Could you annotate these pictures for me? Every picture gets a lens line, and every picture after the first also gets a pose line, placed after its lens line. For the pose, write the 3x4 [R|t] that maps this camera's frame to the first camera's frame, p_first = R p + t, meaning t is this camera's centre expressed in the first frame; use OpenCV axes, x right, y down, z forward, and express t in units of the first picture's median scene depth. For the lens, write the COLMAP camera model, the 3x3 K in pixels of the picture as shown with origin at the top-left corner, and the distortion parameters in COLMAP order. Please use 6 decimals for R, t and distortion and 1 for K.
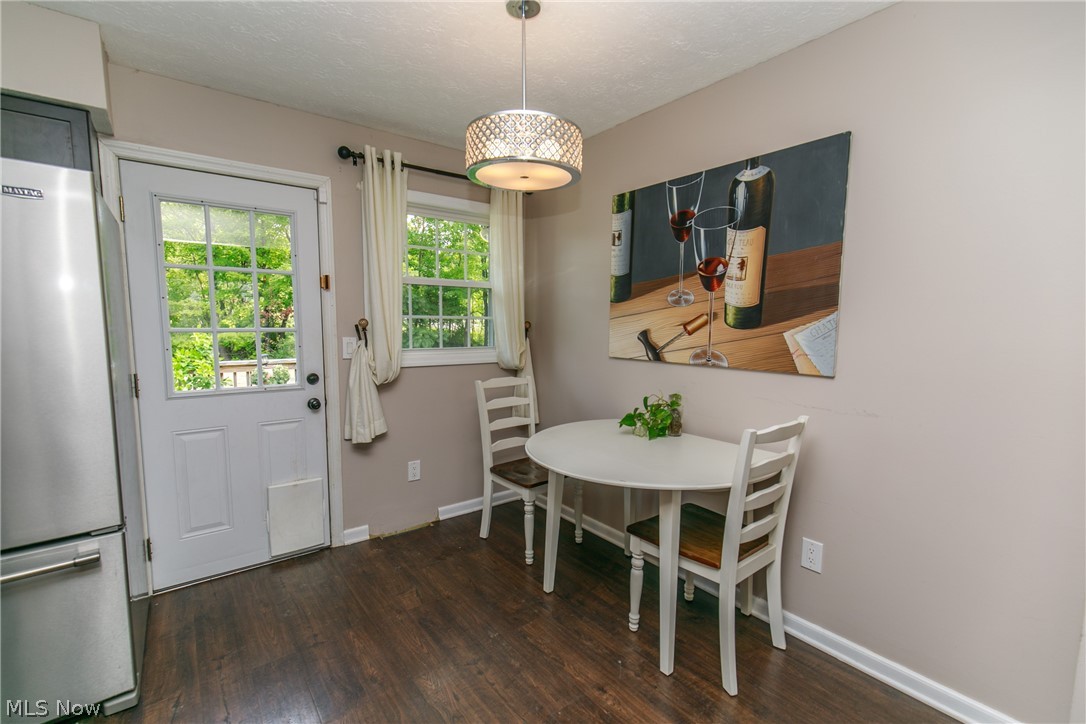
lens RADIAL K [[482.8, 0, 543.2], [0, 482.8, 370.6], [0, 0, 1]] dist [0.007018, -0.001850]
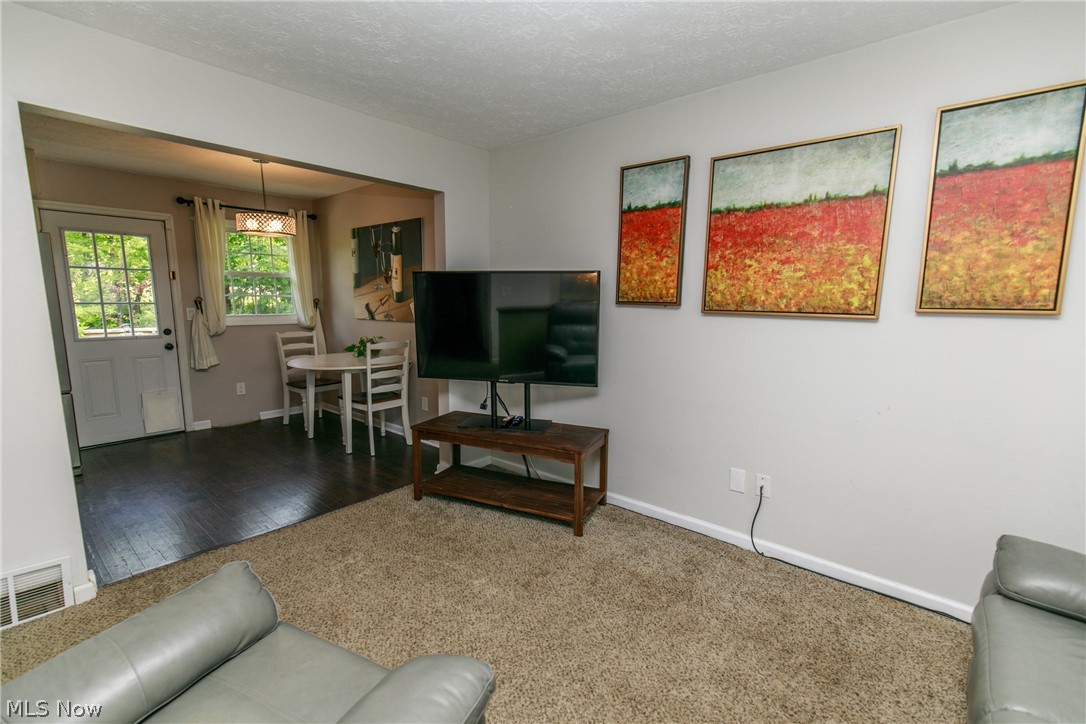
lens RADIAL K [[482.8, 0, 542.4], [0, 482.8, 369.0], [0, 0, 1]] dist [0.007018, -0.001850]
pose [[0.979663, -0.027759, 0.198719, 0.509684], [0.018452, 0.998651, 0.048535, 0.095110], [-0.199798, -0.043881, 0.978854, -1.011300]]
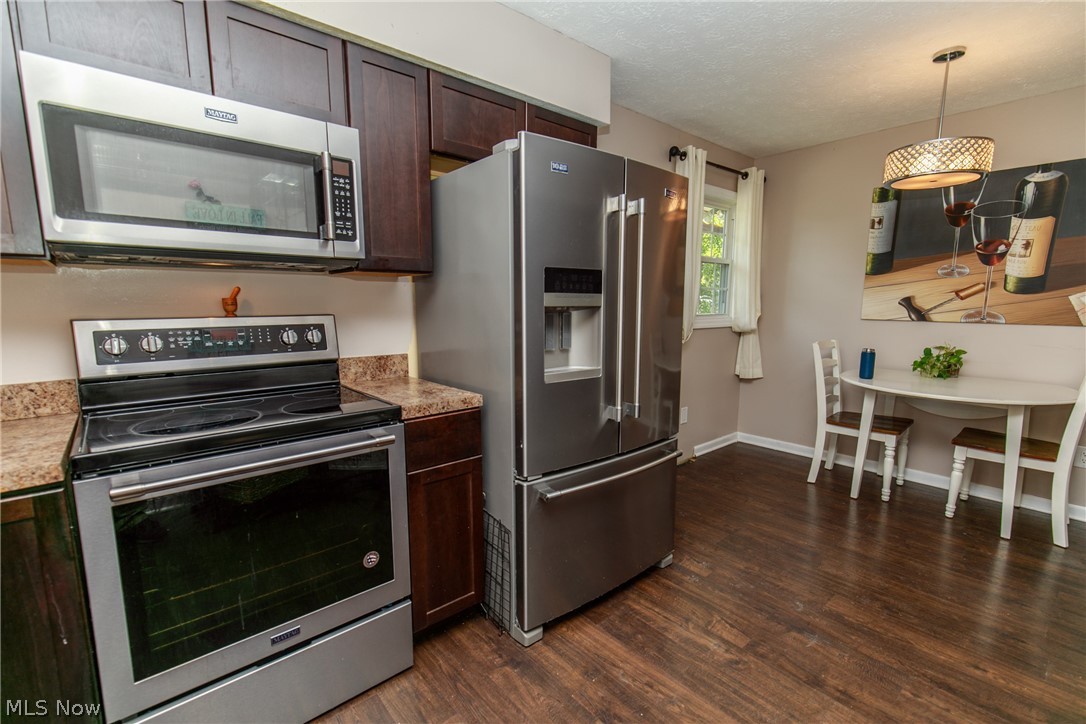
lens RADIAL K [[482.8, 0, 544.9], [0, 482.8, 369.0], [0, 0, 1]] dist [0.007018, -0.001850]
pose [[0.998413, -0.010685, 0.055291, -0.831999], [0.008379, 0.999092, 0.041775, 0.045454], [-0.055687, -0.041245, 0.997596, -0.227257]]
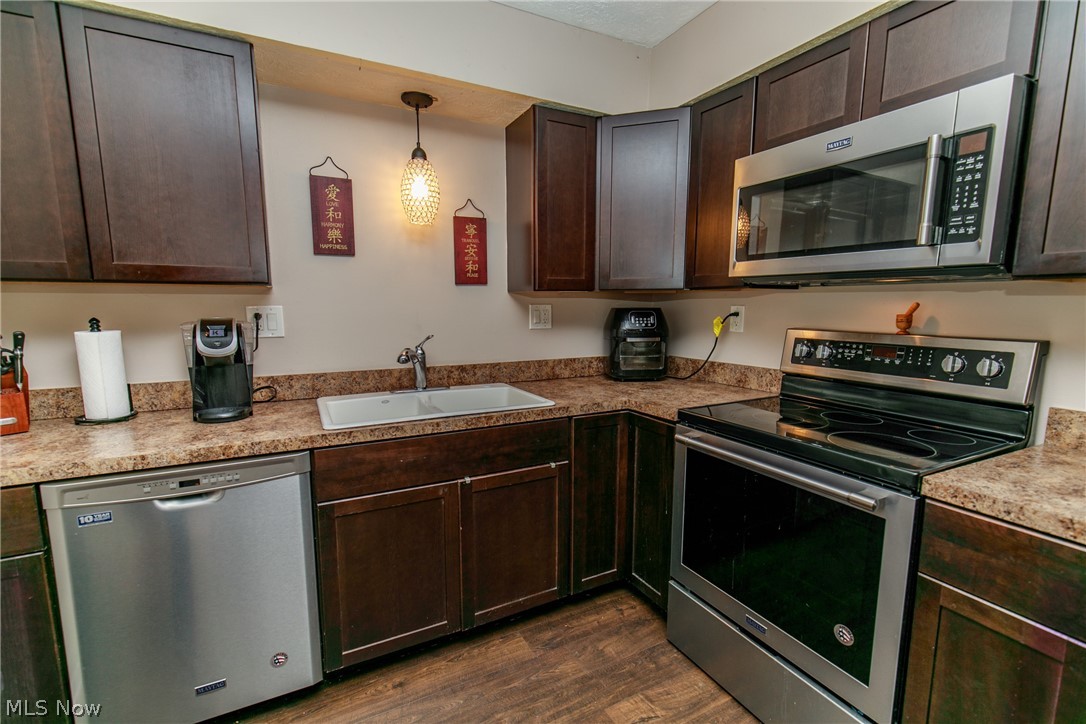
lens RADIAL K [[482.8, 0, 544.5], [0, 482.8, 368.3], [0, 0, 1]] dist [0.007018, -0.001850]
pose [[-0.173884, 0.132377, -0.975828, -0.517803], [-0.101032, 0.983297, 0.151393, -0.007349], [0.979570, 0.124915, -0.157605, 0.113780]]
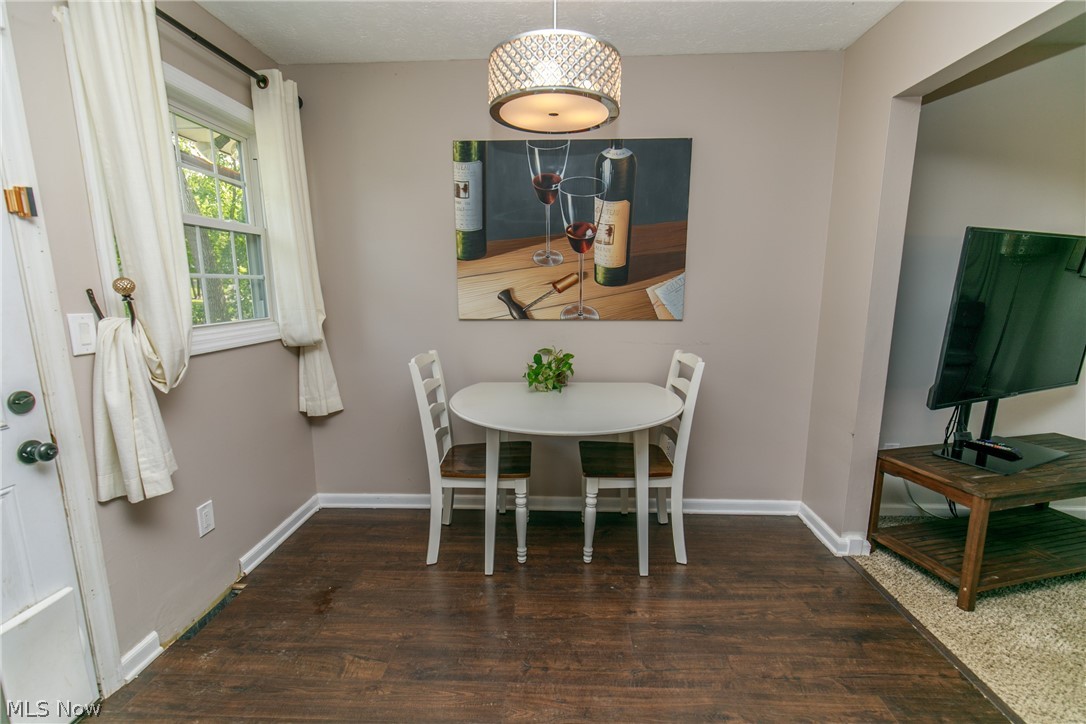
lens RADIAL K [[482.8, 0, 543.2], [0, 482.8, 368.6], [0, 0, 1]] dist [0.007018, -0.001850]
pose [[0.643580, -0.142626, 0.751972, -0.529913], [0.083657, 0.989706, 0.116119, -0.031670], [-0.760793, -0.011824, 0.648887, 0.298149]]
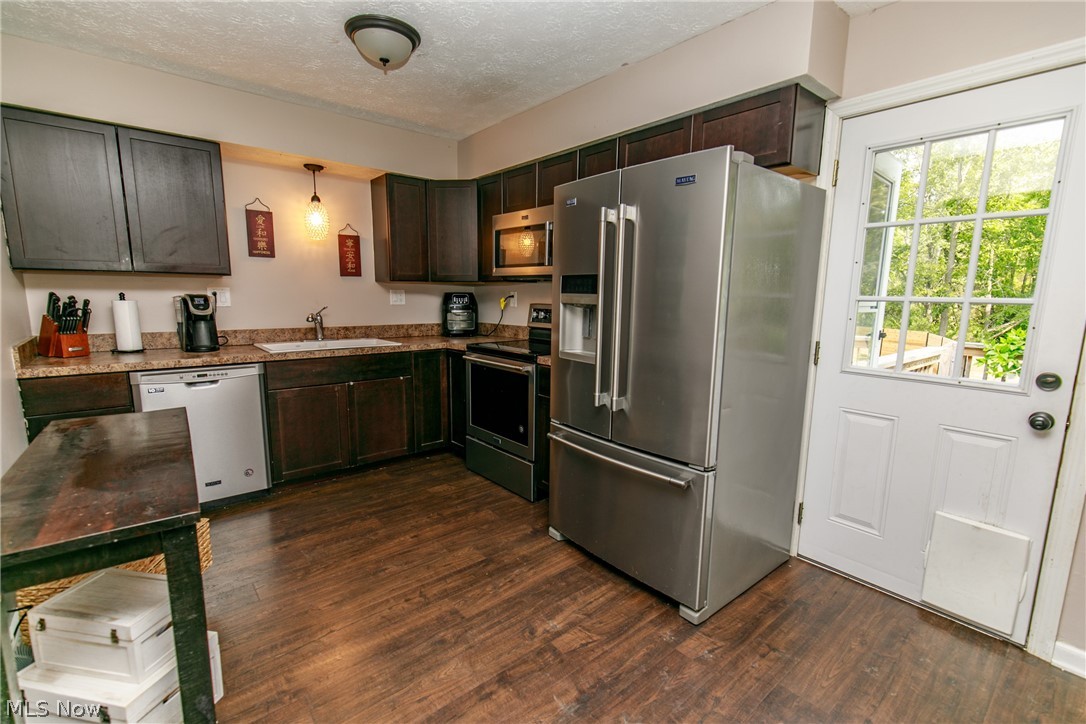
lens RADIAL K [[482.8, 0, 543.4], [0, 482.8, 368.9], [0, 0, 1]] dist [0.007018, -0.001850]
pose [[0.045444, 0.155006, -0.986868, 0.112631], [-0.113221, 0.982322, 0.149078, -0.019655], [0.992530, 0.104959, 0.062190, 0.332445]]
